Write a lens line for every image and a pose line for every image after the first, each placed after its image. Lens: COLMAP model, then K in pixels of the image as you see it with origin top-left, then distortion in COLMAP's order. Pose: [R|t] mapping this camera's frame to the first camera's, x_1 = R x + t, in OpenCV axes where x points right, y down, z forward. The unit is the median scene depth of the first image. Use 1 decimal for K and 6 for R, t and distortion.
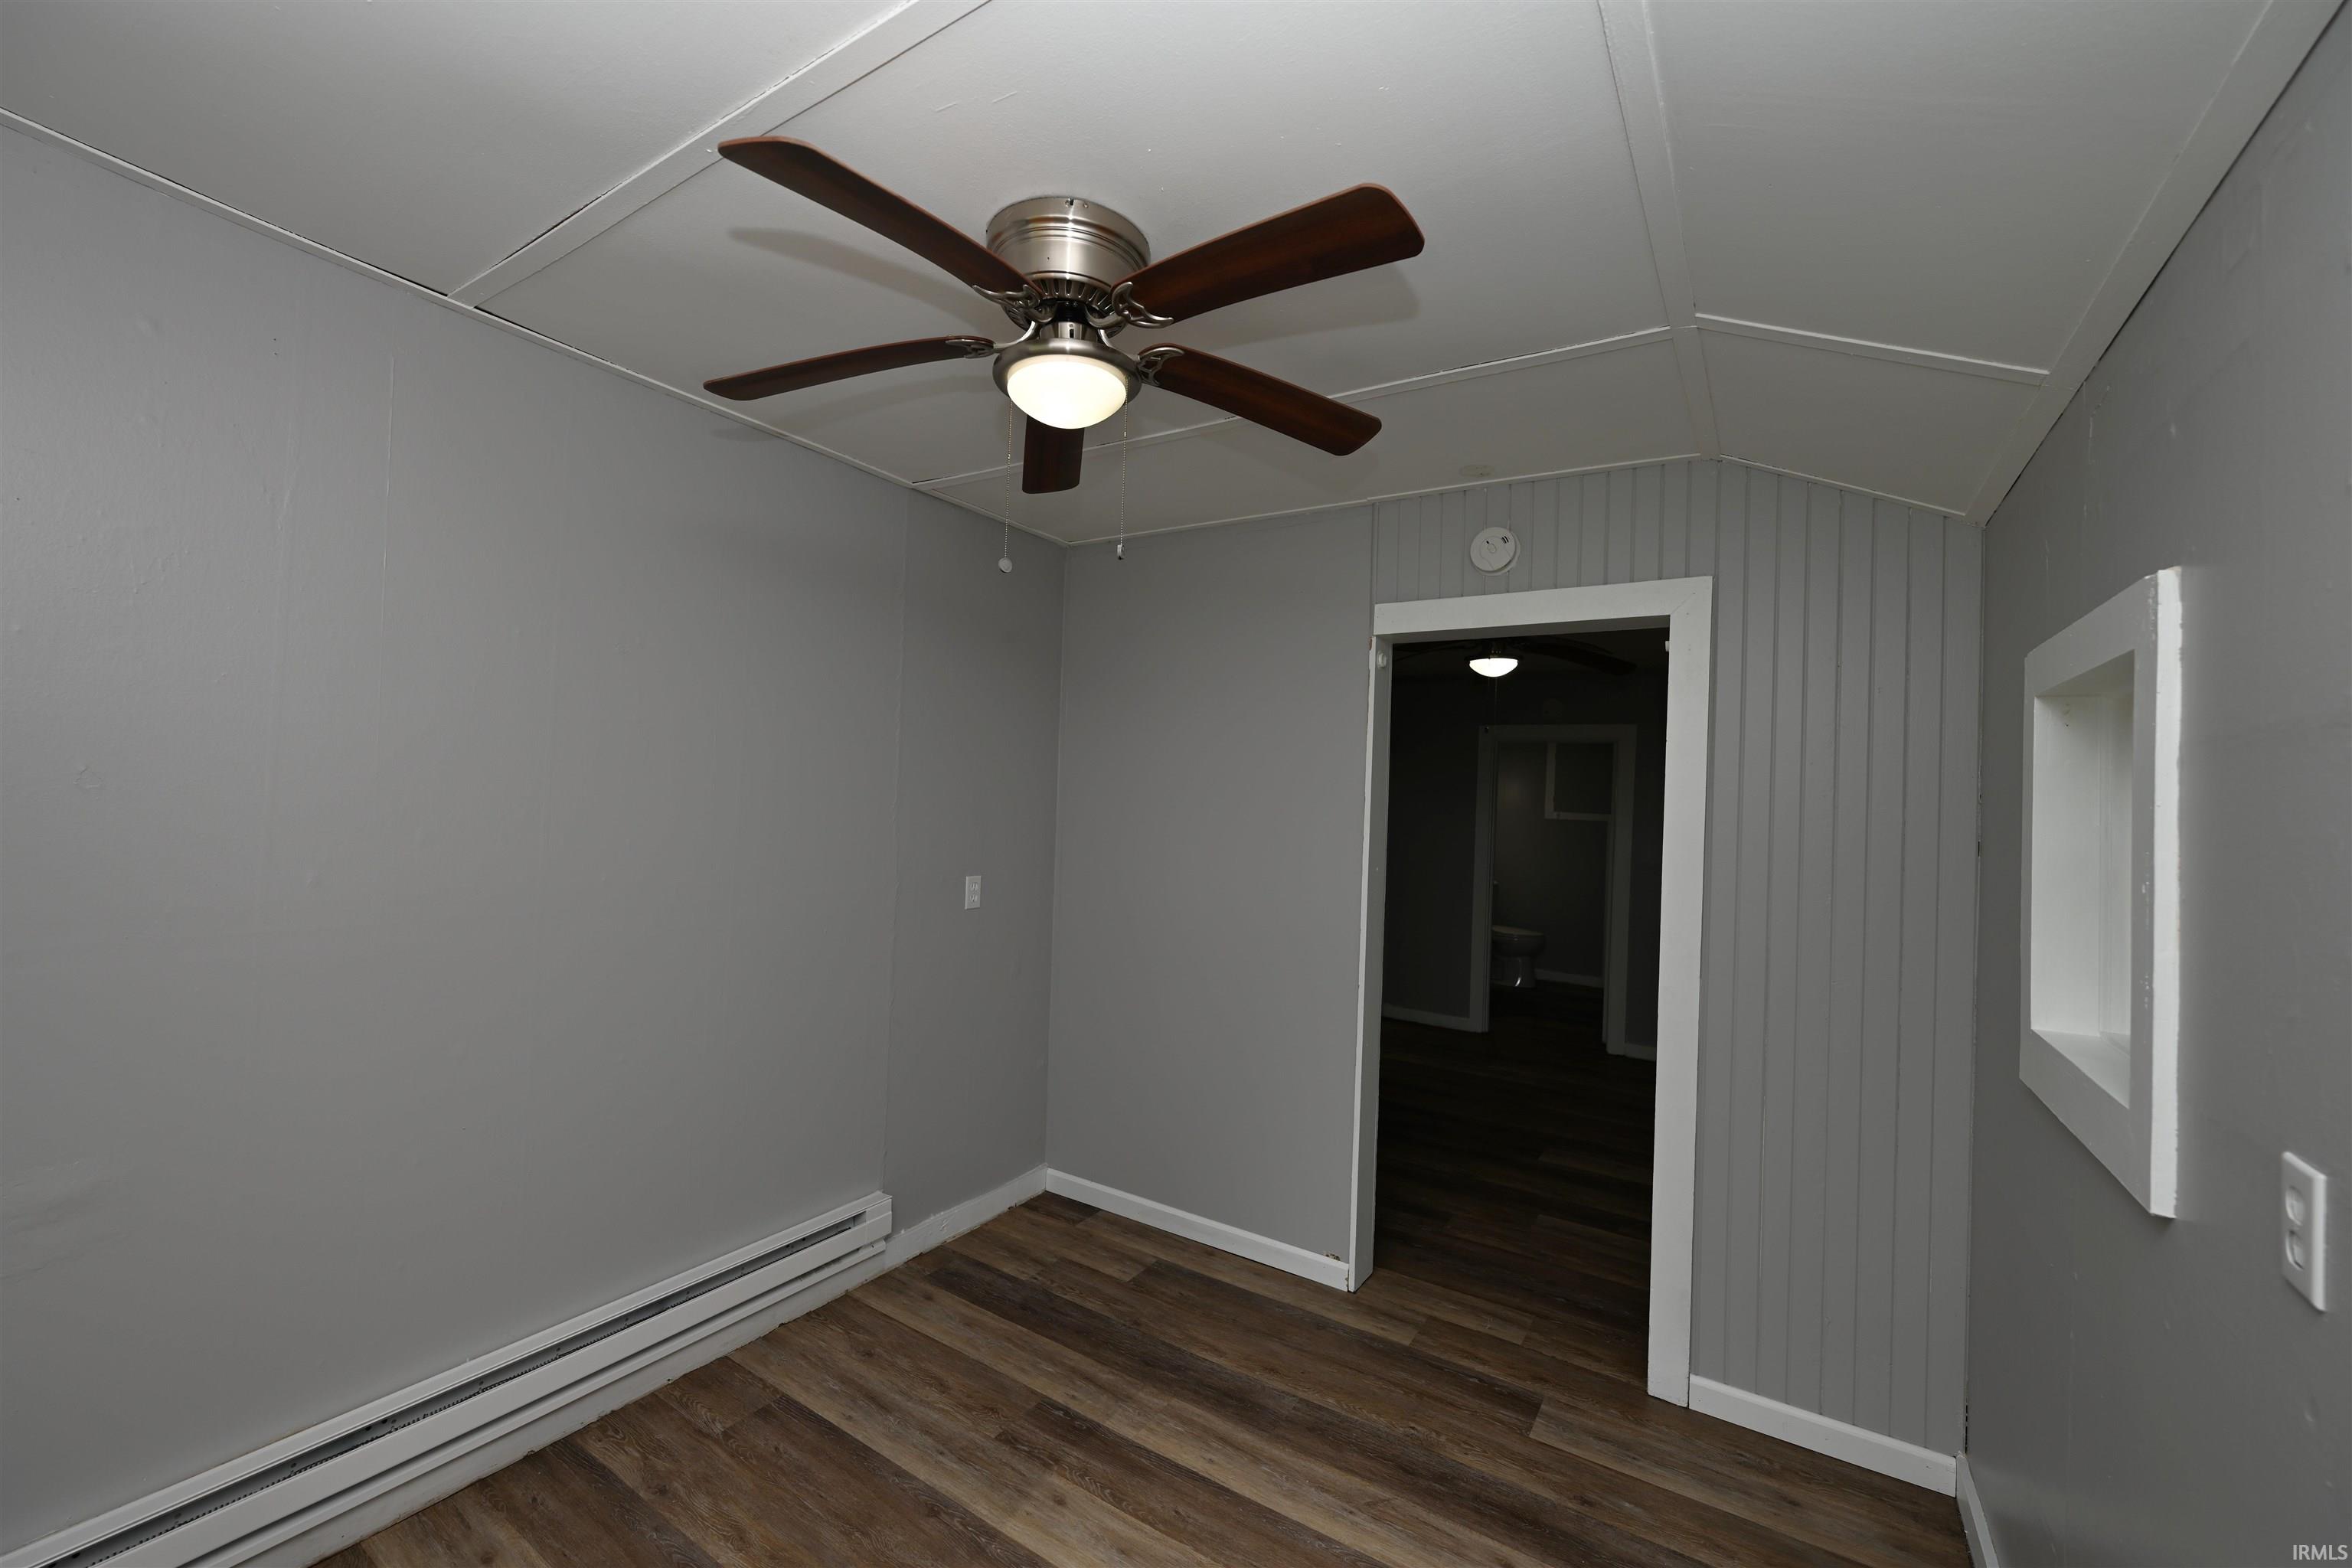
lens RADIAL K [[926.9, 0, 1178.9], [0, 926.9, 793.4], [0, 0, 1]] dist [-0.000475, 0.000033]
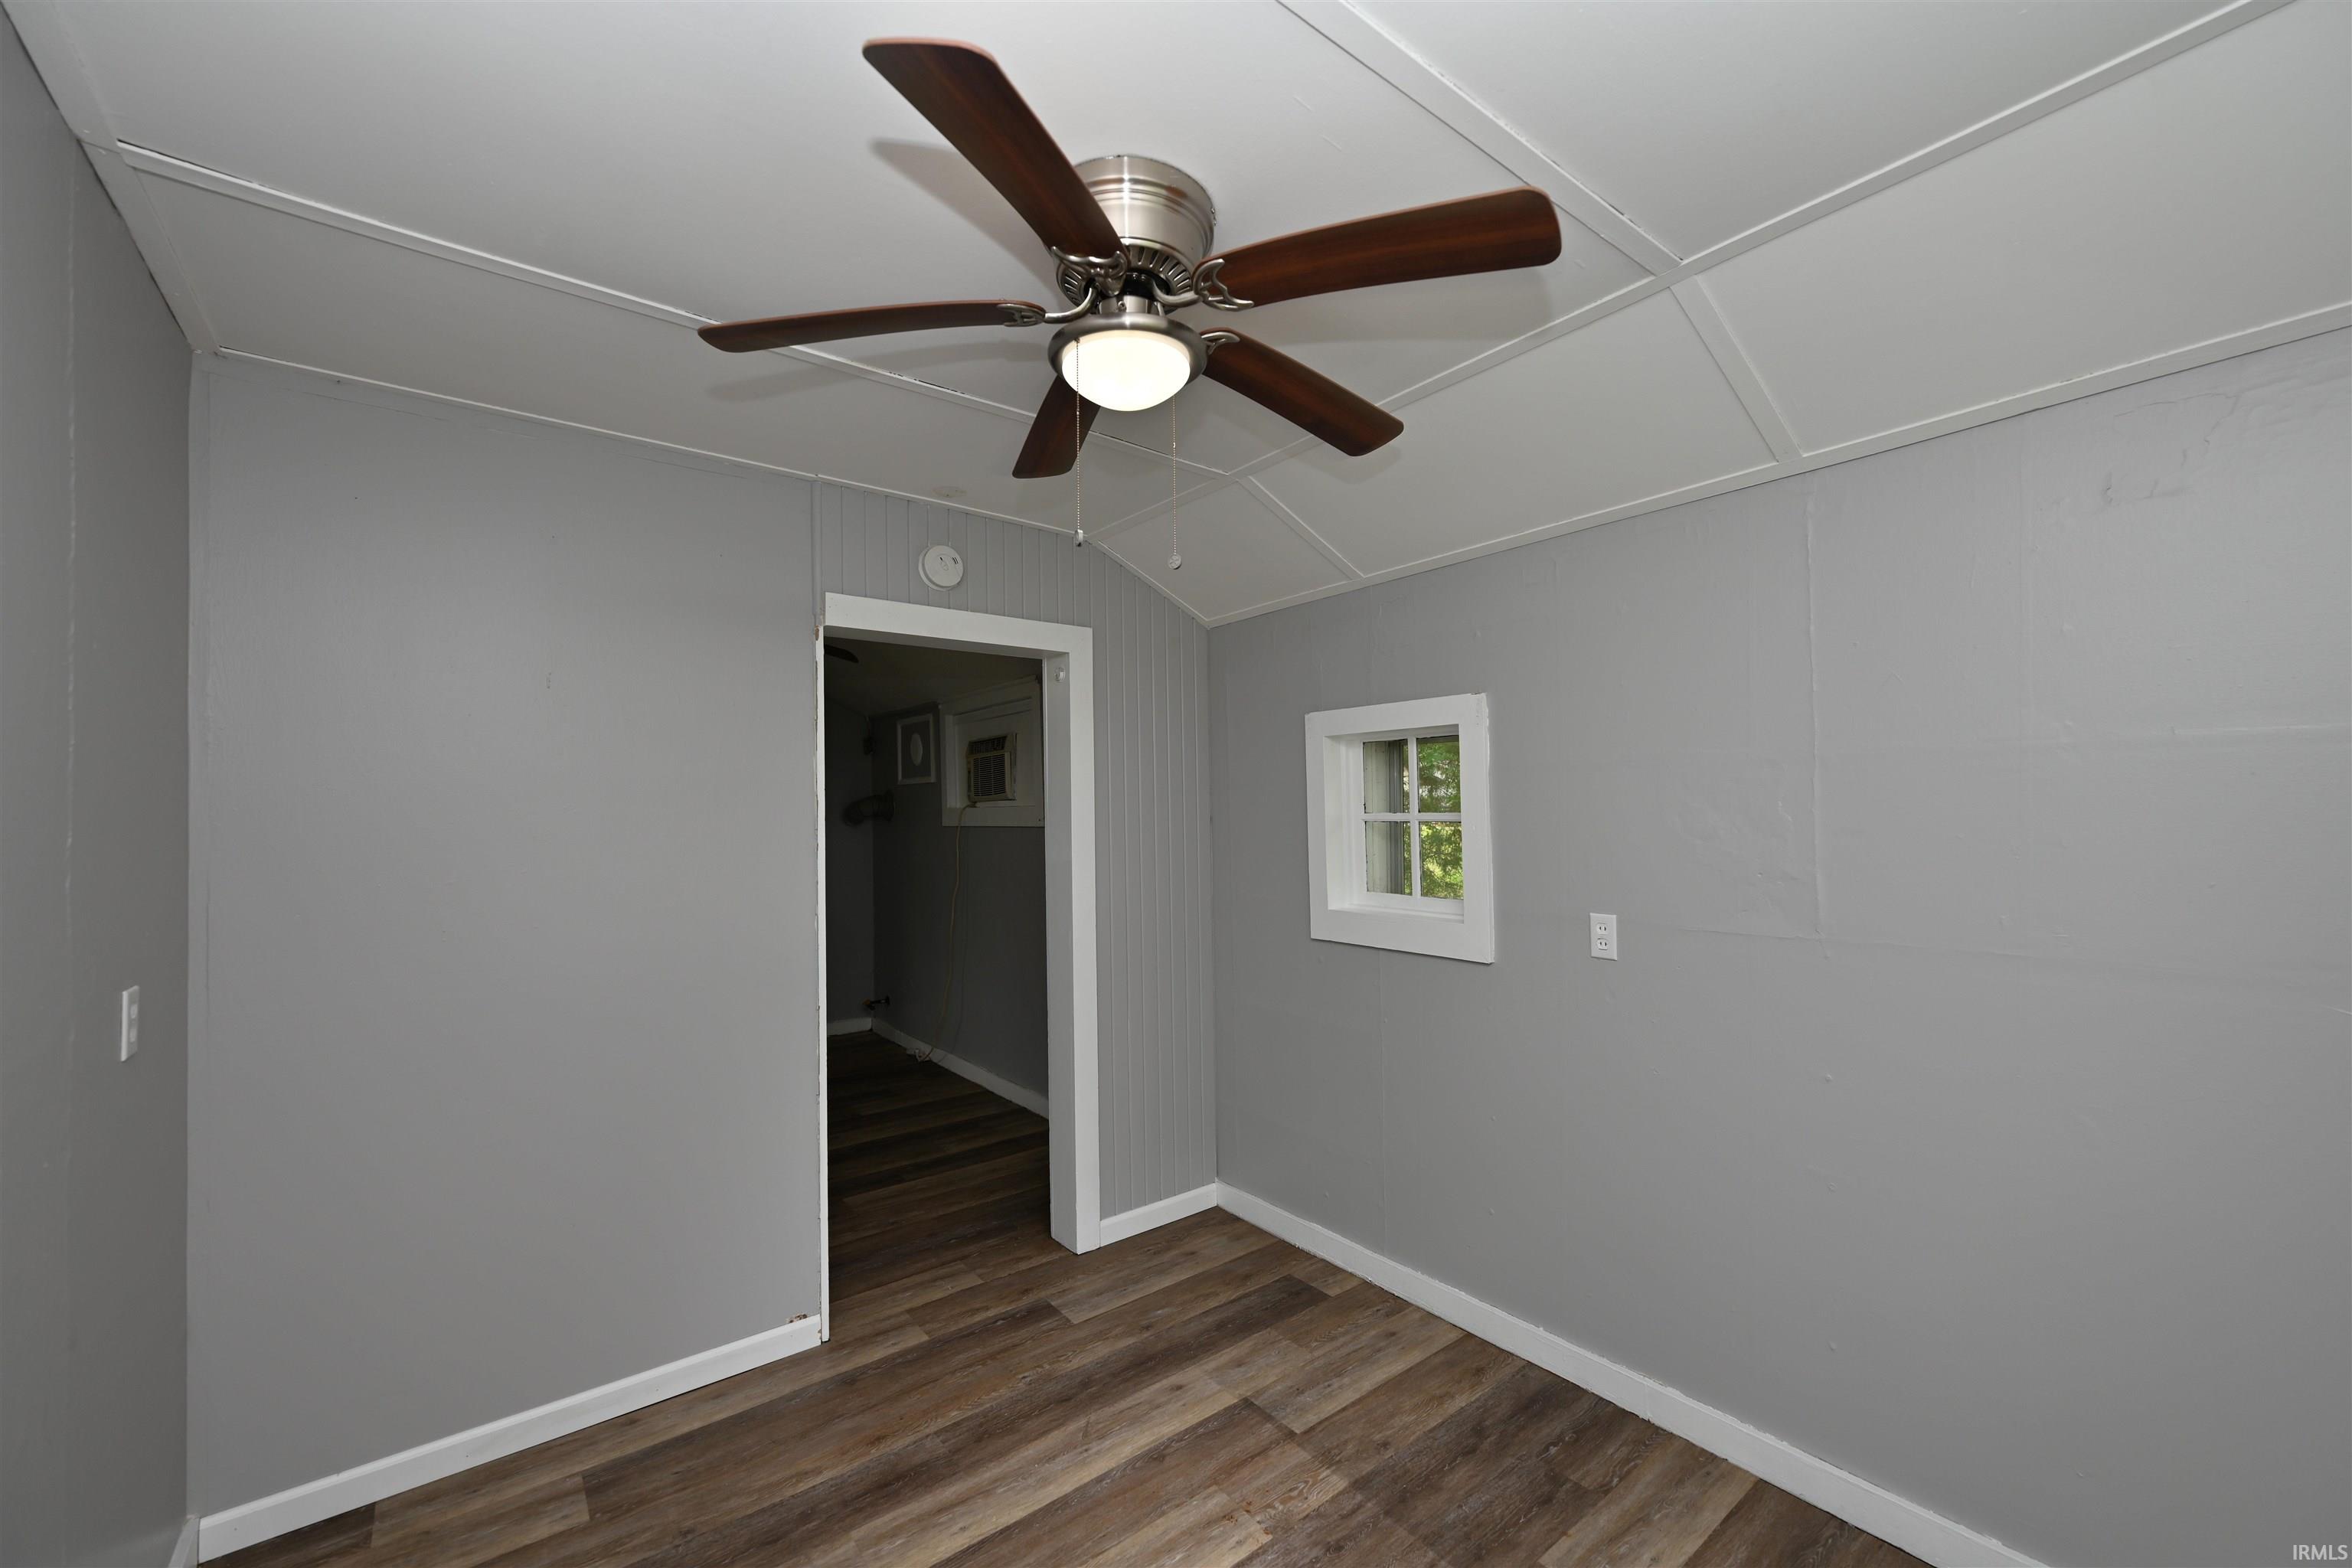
lens RADIAL K [[926.9, 0, 1178.9], [0, 926.9, 793.4], [0, 0, 1]] dist [-0.000475, 0.000033]
pose [[0.329526, -0.019192, 0.943951, -0.663191], [0.015356, 0.999770, 0.014966, -0.013225], [-0.944021, 0.009564, 0.329745, 0.438126]]
